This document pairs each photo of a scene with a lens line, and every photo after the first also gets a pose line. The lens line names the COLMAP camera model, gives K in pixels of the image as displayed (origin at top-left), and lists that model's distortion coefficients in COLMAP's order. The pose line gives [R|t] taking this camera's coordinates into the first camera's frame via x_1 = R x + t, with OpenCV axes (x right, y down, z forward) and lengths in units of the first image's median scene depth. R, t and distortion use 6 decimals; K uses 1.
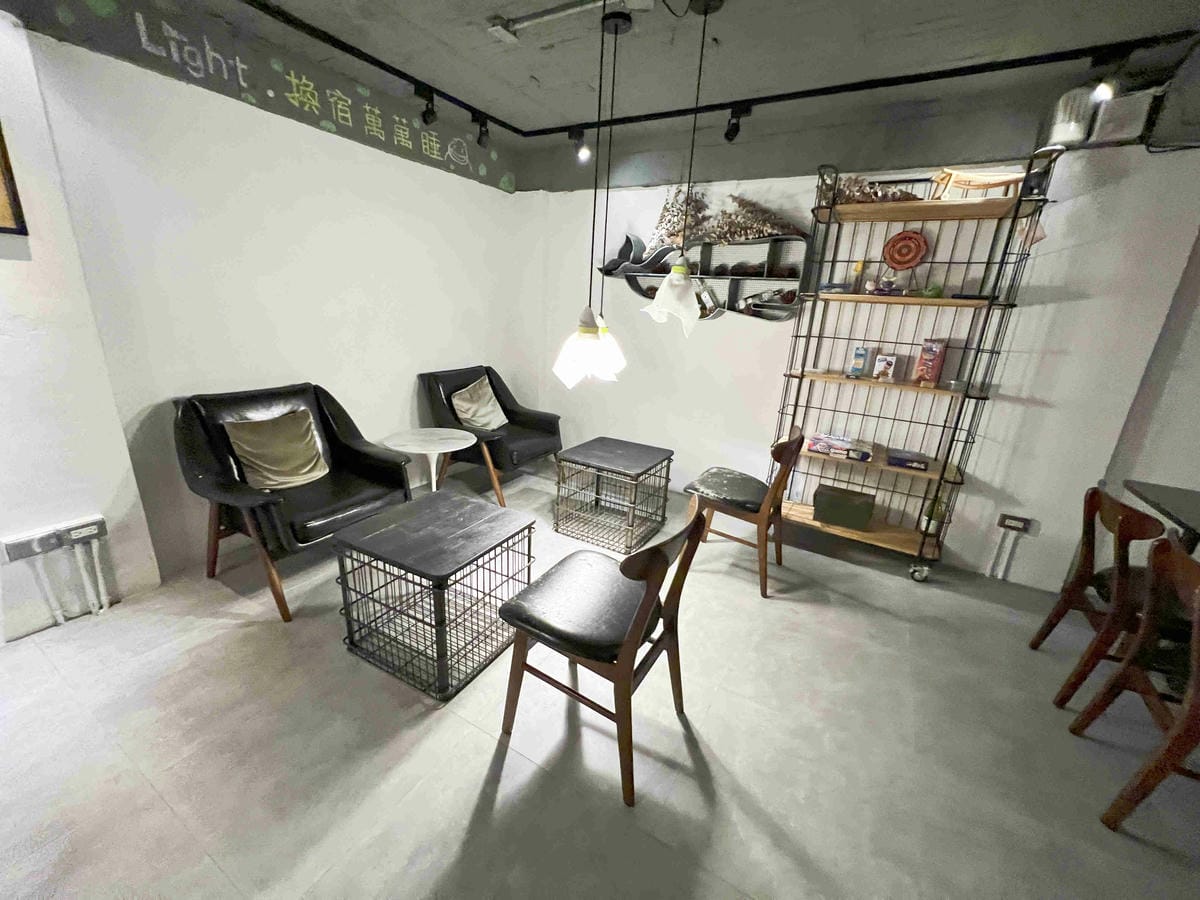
lens RADIAL K [[479.7, 0, 601.0], [0, 479.7, 449.1], [0, 0, 1]] dist [-0.001814, -0.000127]
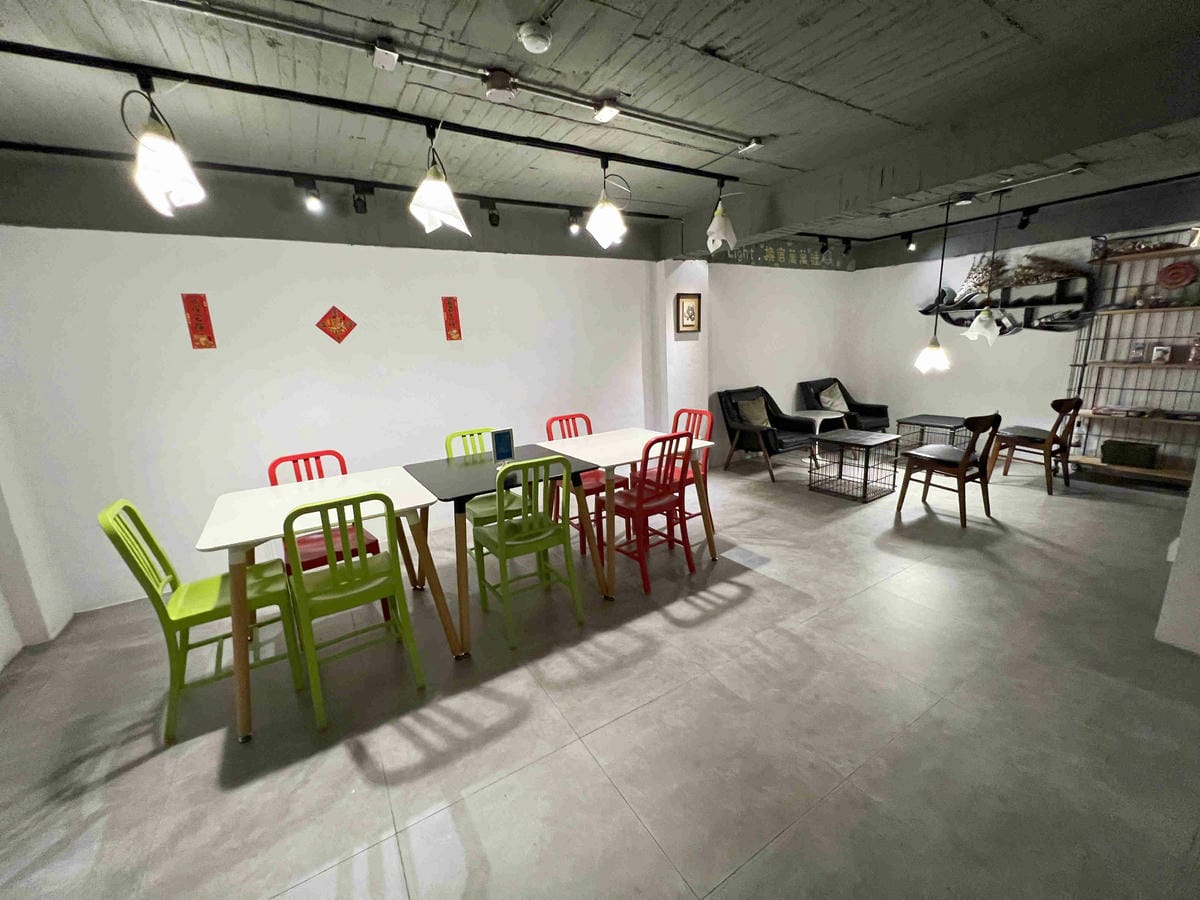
lens RADIAL K [[479.7, 0, 601.0], [0, 479.7, 449.1], [0, 0, 1]] dist [-0.001814, -0.000127]
pose [[0.875107, 0.008248, -0.483860, -0.189631], [-0.045037, 0.996903, -0.064461, 0.277868], [0.481830, 0.078202, 0.872768, -1.039012]]
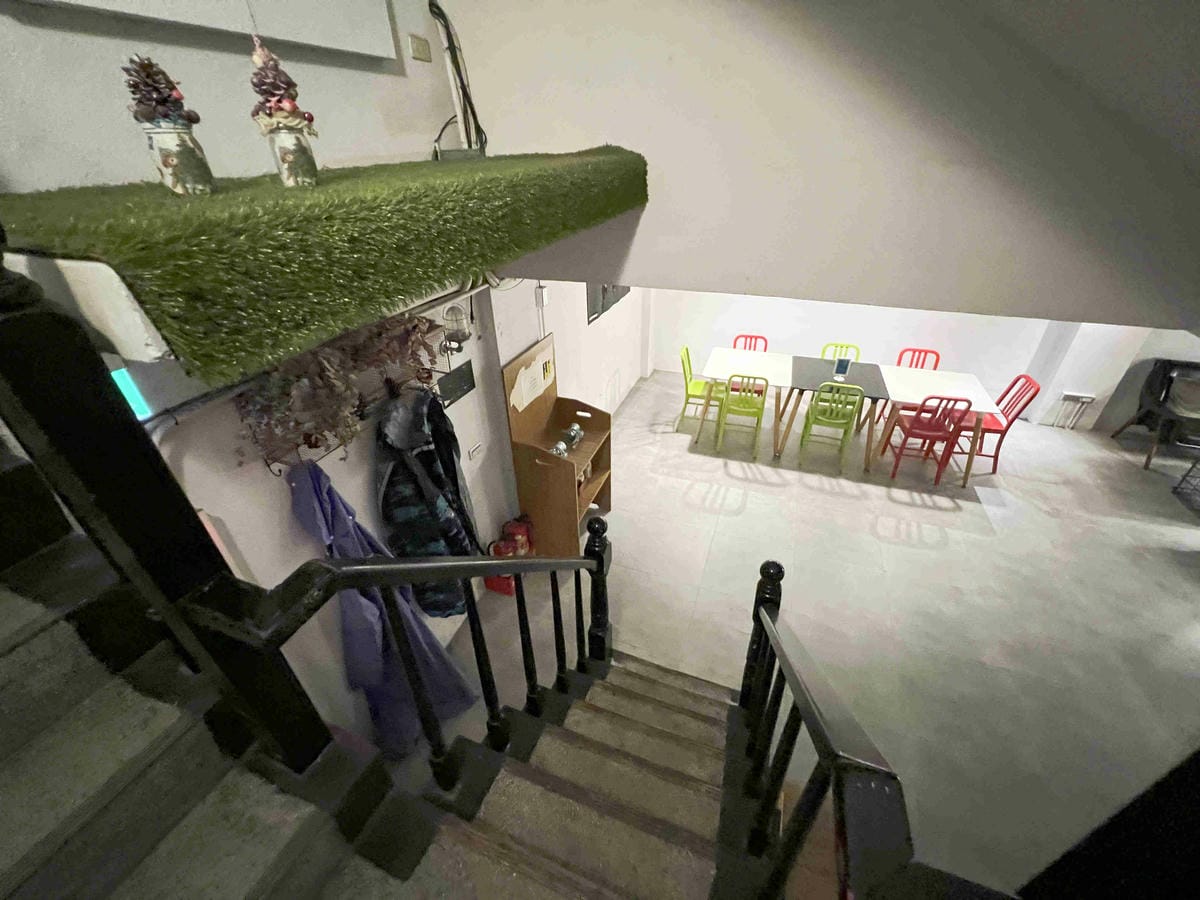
lens RADIAL K [[479.7, 0, 601.0], [0, 479.7, 449.1], [0, 0, 1]] dist [-0.001814, -0.000127]
pose [[0.156771, 0.481242, -0.862455, 0.608698], [-0.260369, 0.862499, 0.433939, -0.025881], [0.952696, 0.156528, 0.260516, -1.490373]]
